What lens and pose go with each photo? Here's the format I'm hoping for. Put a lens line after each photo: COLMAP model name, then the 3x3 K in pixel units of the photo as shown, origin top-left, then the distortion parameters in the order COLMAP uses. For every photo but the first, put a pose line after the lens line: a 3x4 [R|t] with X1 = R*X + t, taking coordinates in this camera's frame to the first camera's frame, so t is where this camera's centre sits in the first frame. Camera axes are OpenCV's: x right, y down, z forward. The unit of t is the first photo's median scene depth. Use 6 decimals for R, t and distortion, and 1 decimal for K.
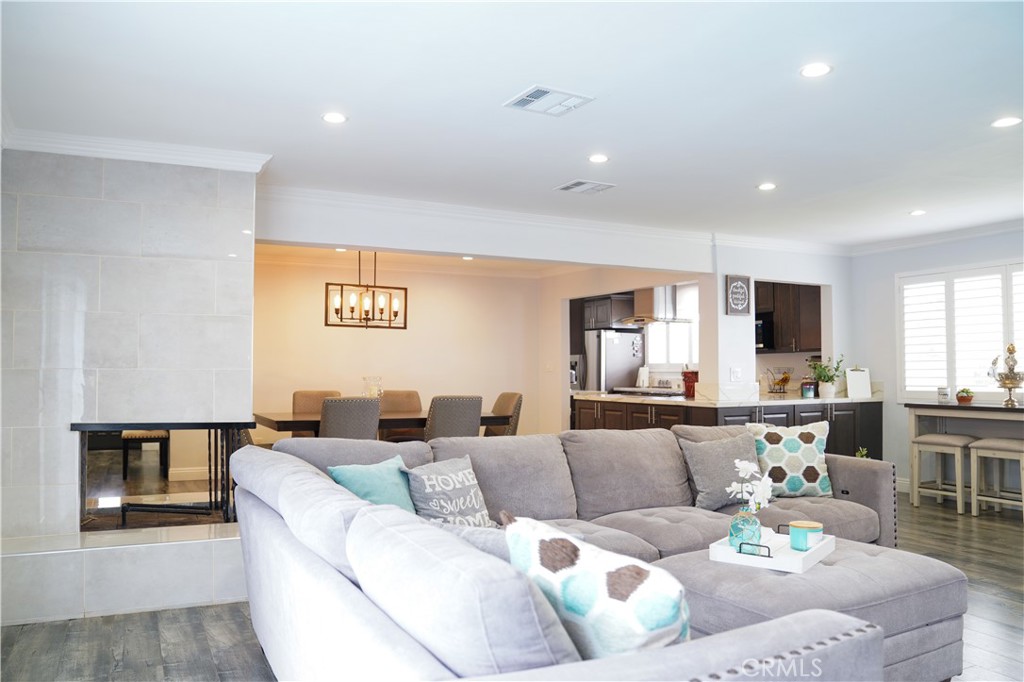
lens RADIAL K [[747.2, 0, 492.5], [0, 747.2, 339.2], [0, 0, 1]] dist [-0.127091, 0.099877]
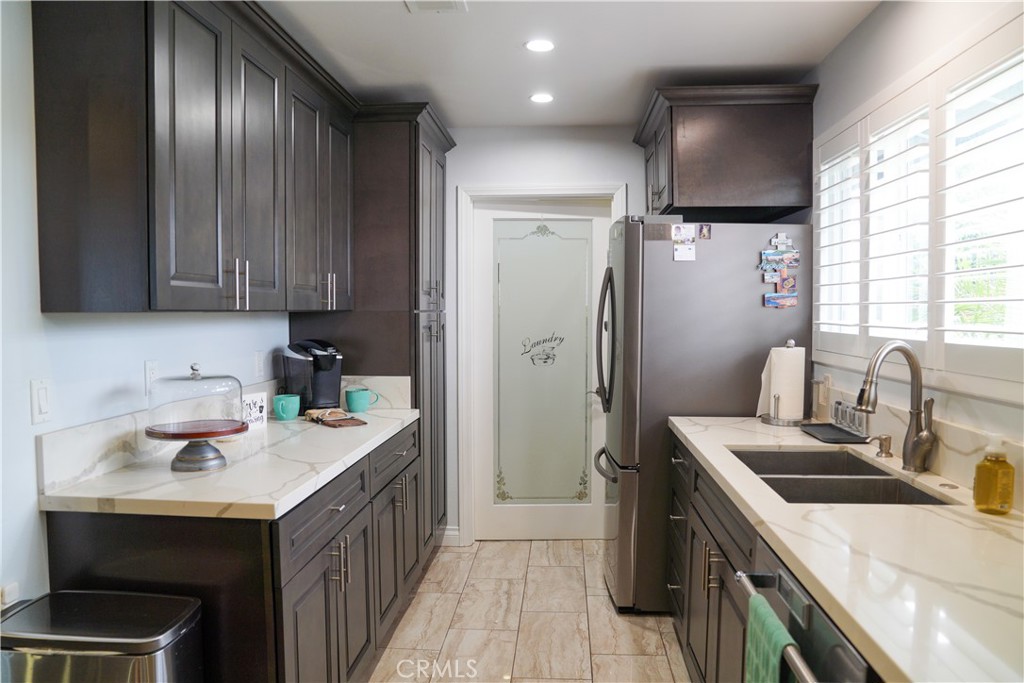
lens RADIAL K [[697.5, 0, 512.0], [0, 697.5, 341.5], [0, 0, 1]] dist [-0.130742, 0.090111]
pose [[0.854303, 0.021766, -0.519320, 0.734445], [0.021516, 0.996786, 0.077171, 0.043166], [0.519331, -0.077101, 0.851088, 2.200637]]
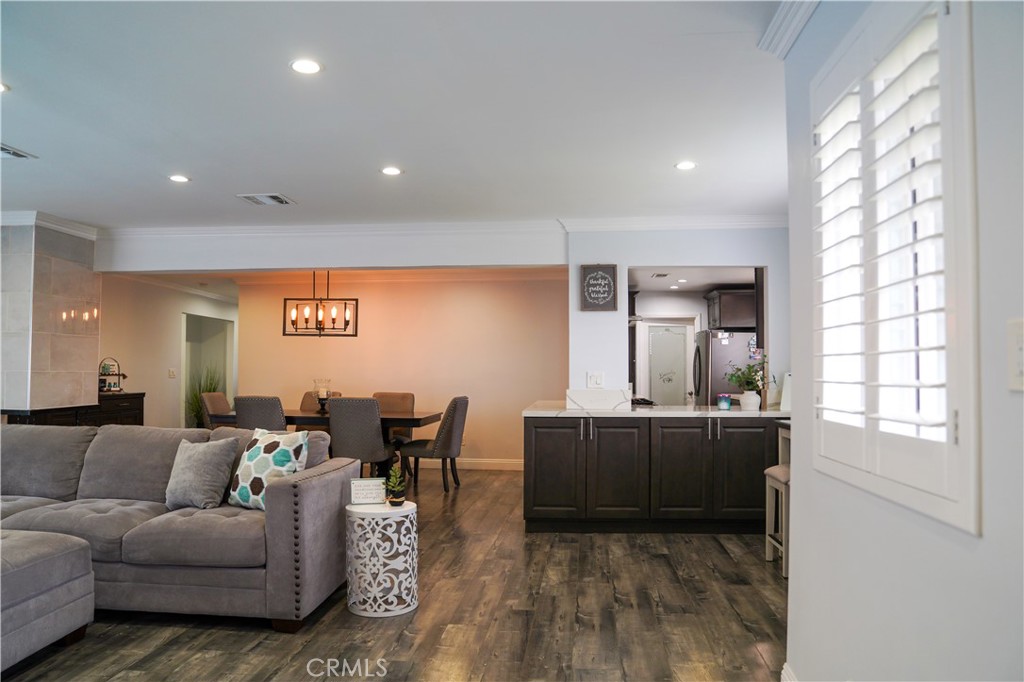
lens RADIAL K [[728.4, 0, 512.0], [0, 728.4, 341.0], [0, 0, 1]] dist [-0.141626, 0.110812]
pose [[0.851346, -0.021603, -0.524159, 1.191813], [0.019067, 0.999766, -0.010236, 0.016078], [0.524258, -0.001280, 0.851559, 0.398554]]
